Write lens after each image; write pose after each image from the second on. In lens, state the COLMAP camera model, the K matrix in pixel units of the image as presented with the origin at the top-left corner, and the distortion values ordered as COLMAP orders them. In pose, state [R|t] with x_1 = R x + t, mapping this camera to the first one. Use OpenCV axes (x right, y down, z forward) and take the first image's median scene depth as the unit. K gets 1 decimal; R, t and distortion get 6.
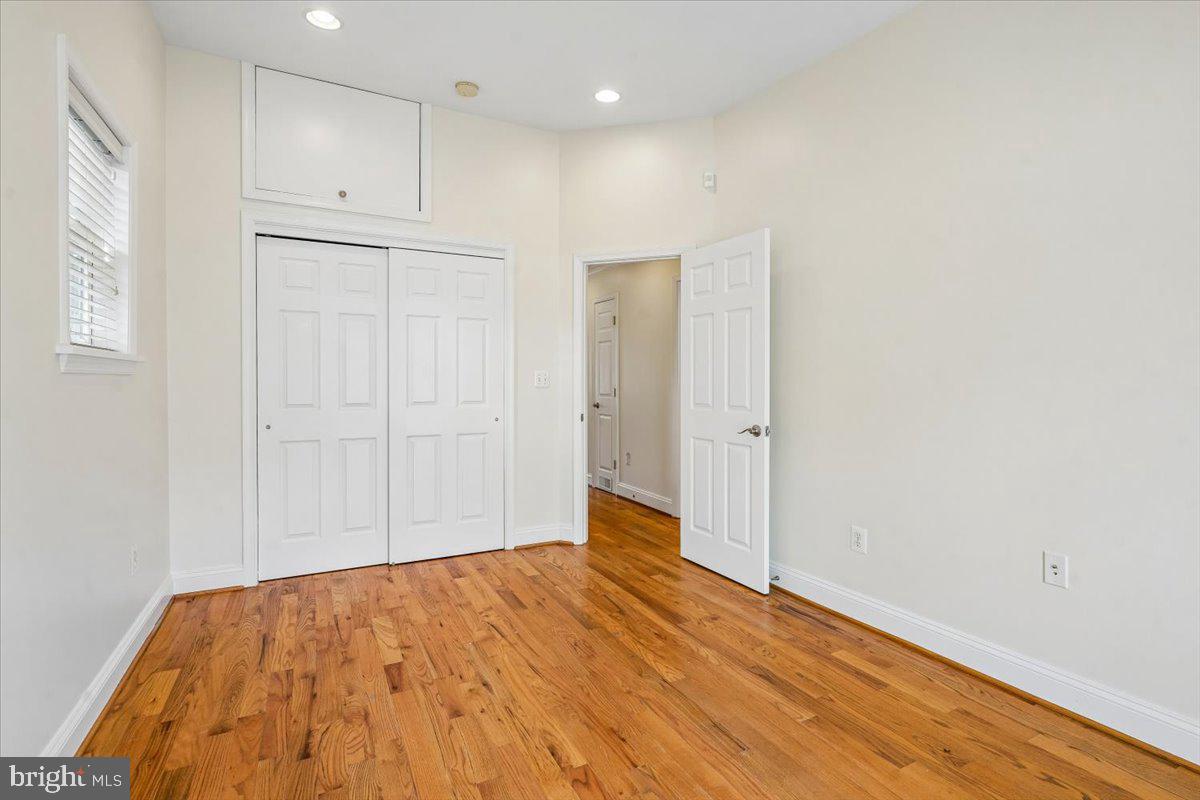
lens RADIAL K [[551.0, 0, 596.5], [0, 551.0, 389.8], [0, 0, 1]] dist [-0.003480, 0.000190]
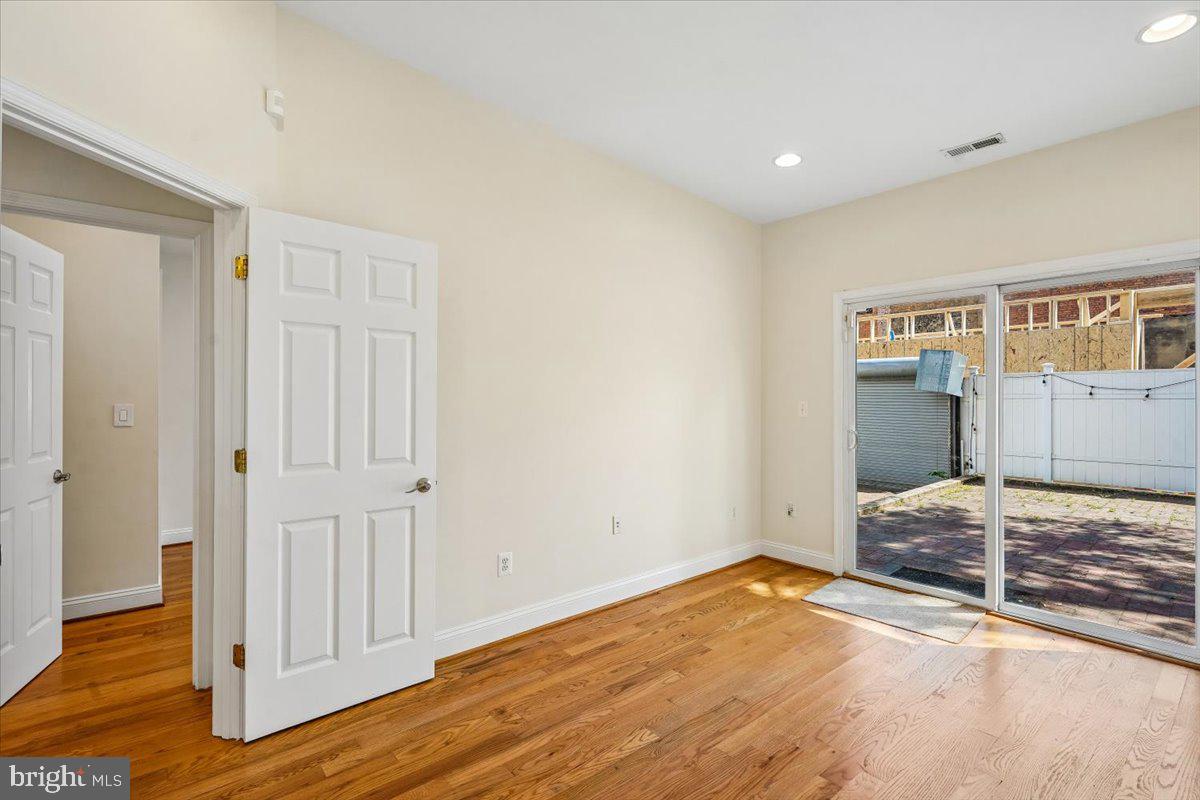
lens RADIAL K [[551.0, 0, 594.2], [0, 551.0, 399.2], [0, 0, 1]] dist [-0.003480, 0.000190]
pose [[-0.198666, -0.002505, 0.980064, -0.695404], [0.018321, 0.999812, 0.006270, -0.066404], [-0.979896, 0.019202, -0.198583, 1.131094]]
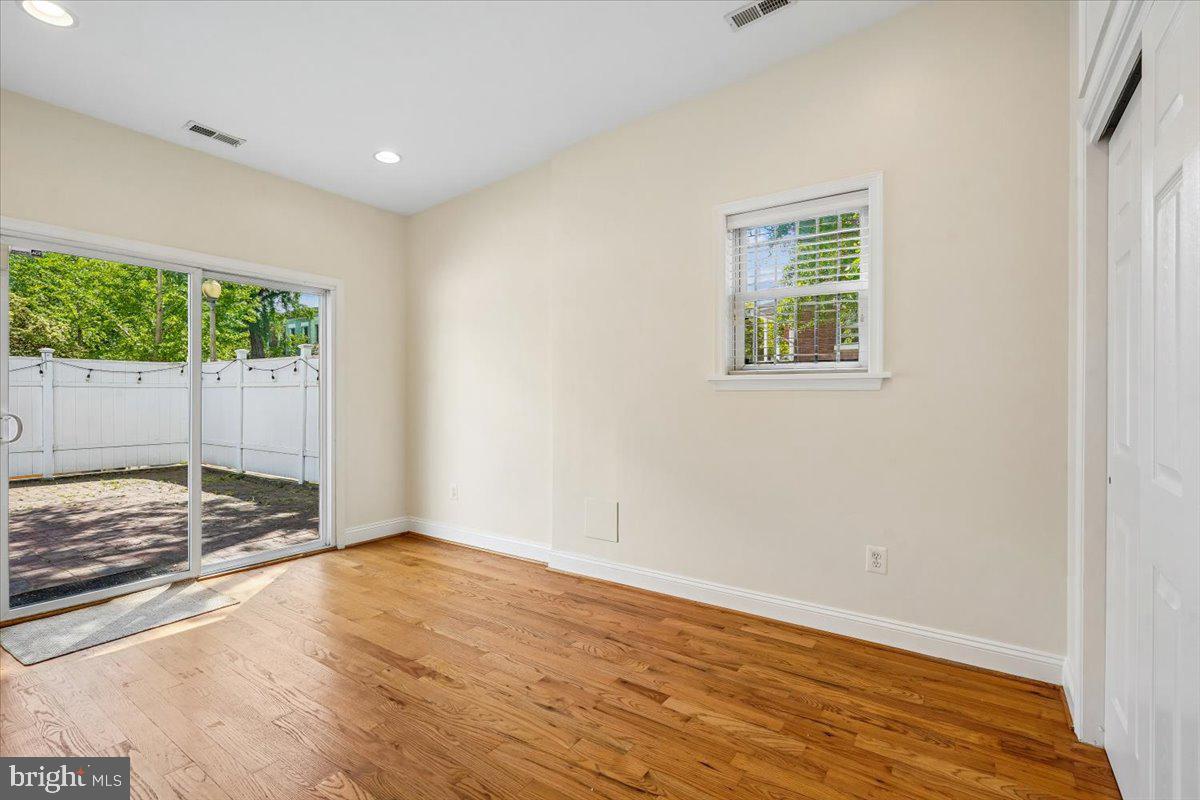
lens RADIAL K [[551.0, 0, 601.7], [0, 551.0, 400.9], [0, 0, 1]] dist [-0.003480, 0.000190]
pose [[-0.880328, 0.002015, -0.474361, 0.153491], [-0.011944, 0.999580, 0.026412, -0.028374], [0.474215, 0.028917, -0.879934, 1.630476]]
